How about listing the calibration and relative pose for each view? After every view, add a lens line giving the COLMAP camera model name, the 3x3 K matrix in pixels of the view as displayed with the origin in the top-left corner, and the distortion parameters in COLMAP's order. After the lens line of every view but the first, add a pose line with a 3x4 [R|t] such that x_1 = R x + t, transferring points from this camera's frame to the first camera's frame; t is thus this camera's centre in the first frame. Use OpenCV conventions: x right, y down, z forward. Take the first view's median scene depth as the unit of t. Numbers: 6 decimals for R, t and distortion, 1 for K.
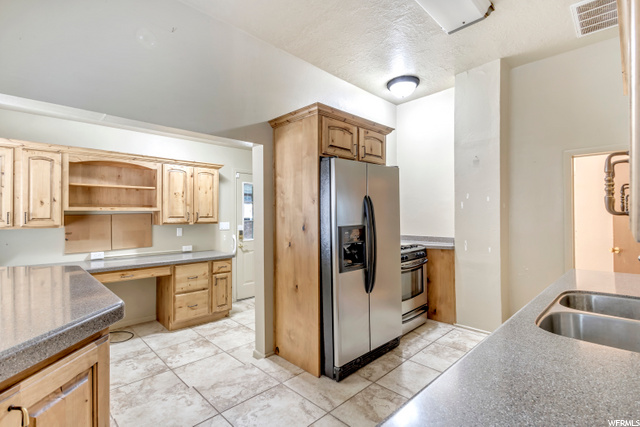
lens RADIAL K [[305.9, 0, 318.8], [0, 305.9, 212.9], [0, 0, 1]] dist [0.000176, -0.000027]
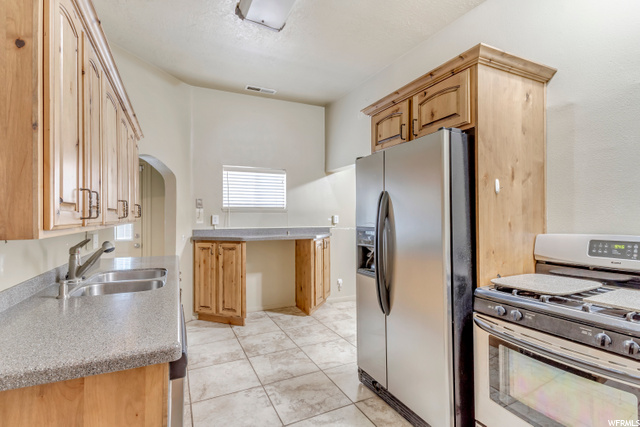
lens RADIAL K [[305.9, 0, 318.8], [0, 305.9, 213.8], [0, 0, 1]] dist [0.000176, -0.000027]
pose [[-0.322314, 0.000834, -0.946633, 0.957210], [0.007718, 0.999969, -0.001747, 0.002971], [0.946601, -0.007869, -0.322310, 1.083952]]
